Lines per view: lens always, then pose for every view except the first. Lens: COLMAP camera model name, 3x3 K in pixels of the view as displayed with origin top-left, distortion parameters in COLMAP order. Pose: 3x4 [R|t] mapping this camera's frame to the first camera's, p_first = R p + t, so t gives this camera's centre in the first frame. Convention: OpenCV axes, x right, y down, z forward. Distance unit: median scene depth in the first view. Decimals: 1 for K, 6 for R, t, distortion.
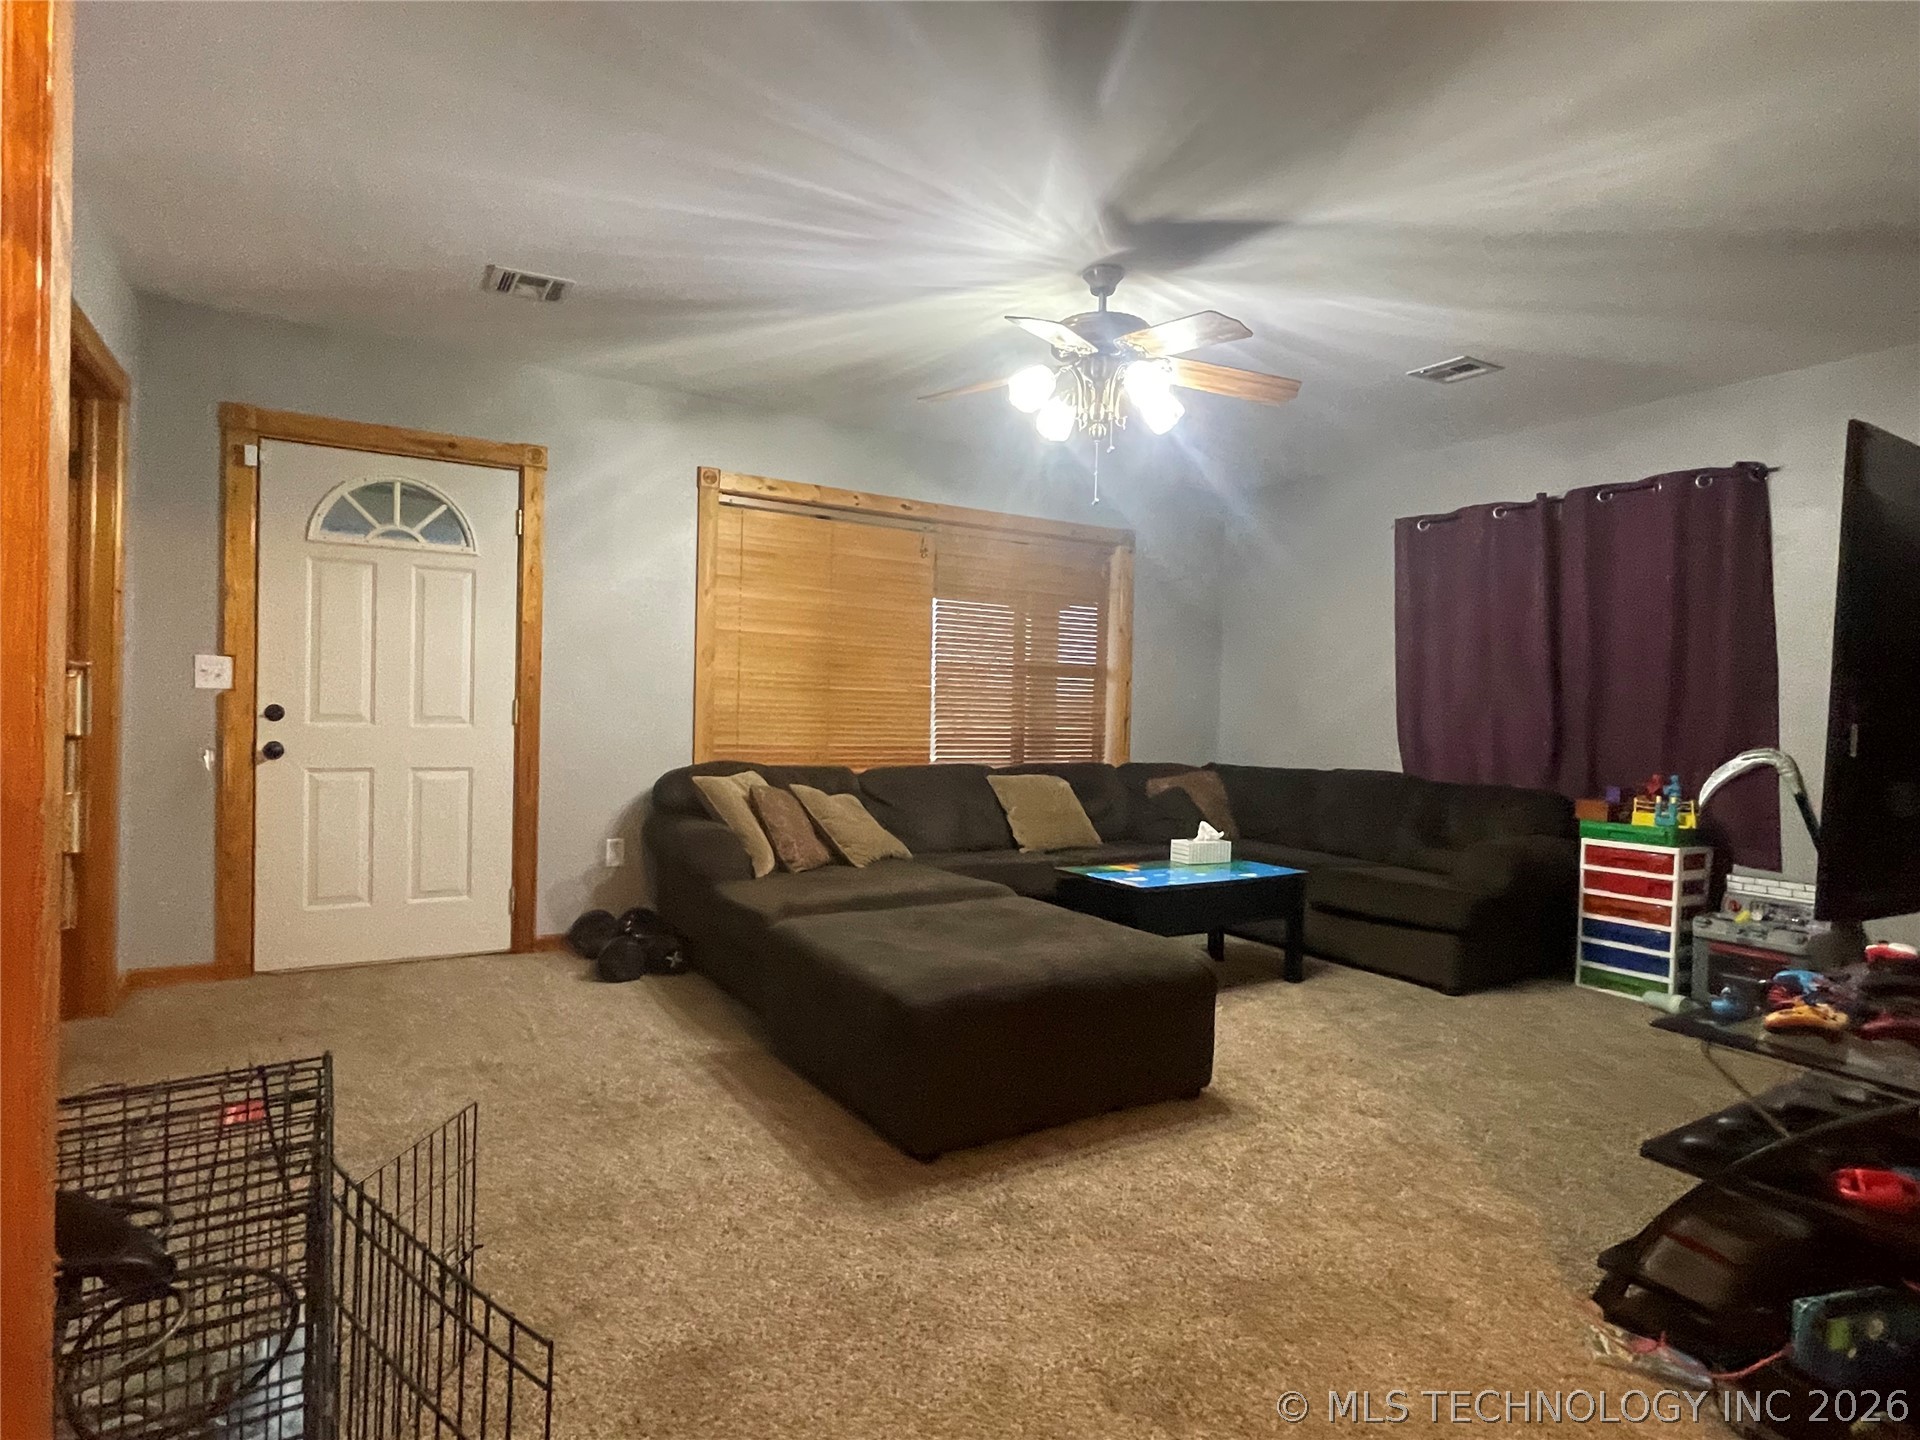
lens RADIAL K [[1025.2, 0, 960.0], [0, 1025.2, 720.0], [0, 0, 1]] dist [-0.002948, -0.000171]
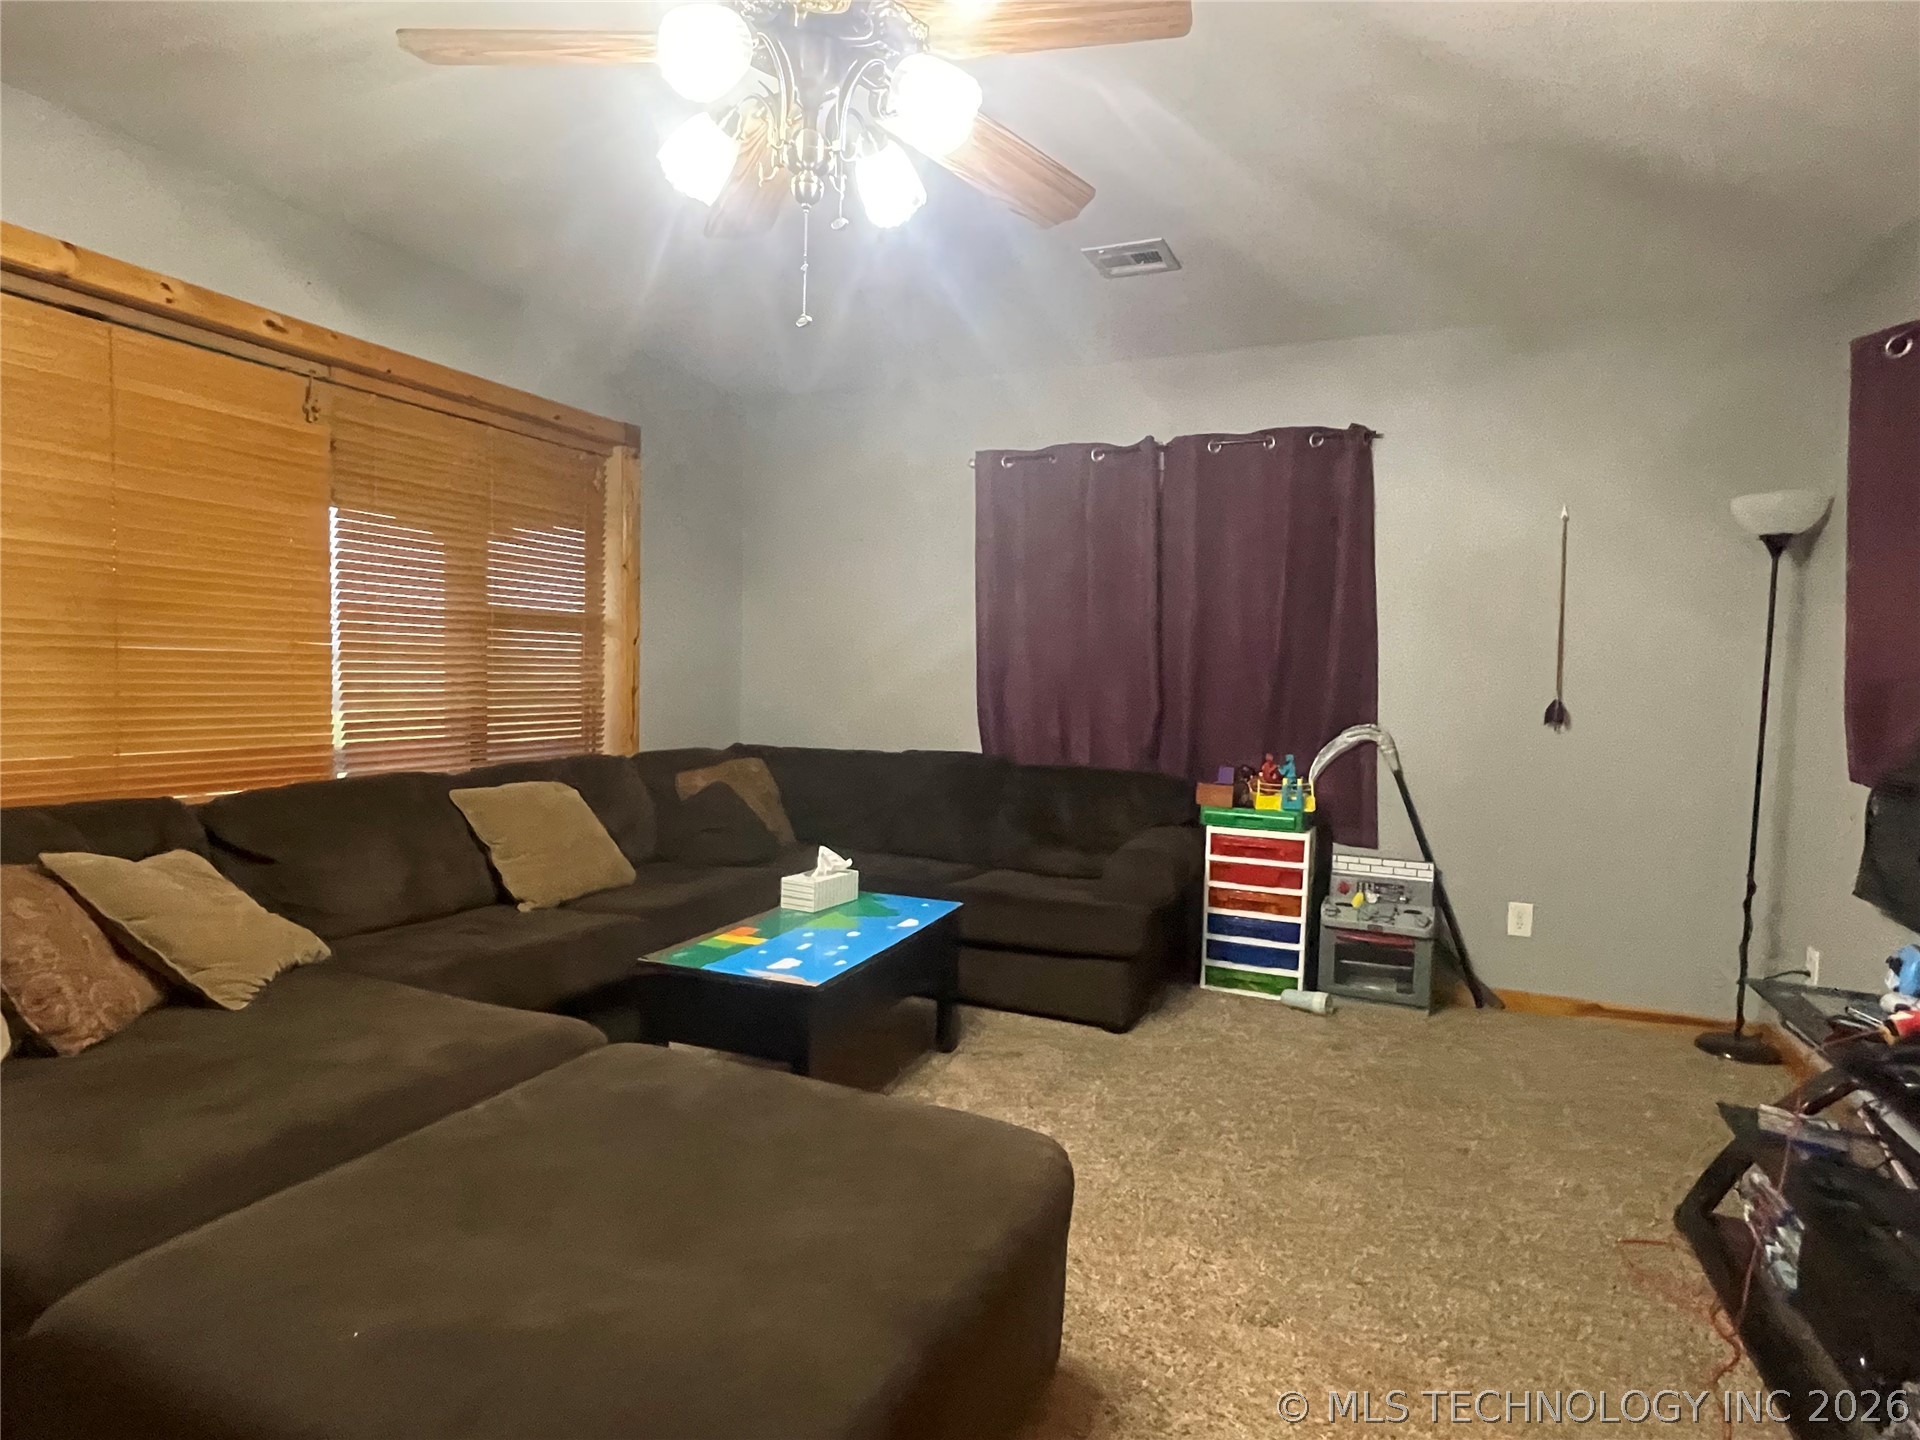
lens RADIAL K [[1023.6, 0, 953.1], [0, 1023.6, 728.1], [0, 0, 1]] dist [-0.004315, 0.000382]
pose [[0.824579, -0.034127, 0.564717, -0.084575], [-0.000807, 0.998107, 0.061496, -0.026436], [-0.565747, -0.051164, 0.822990, 0.385970]]
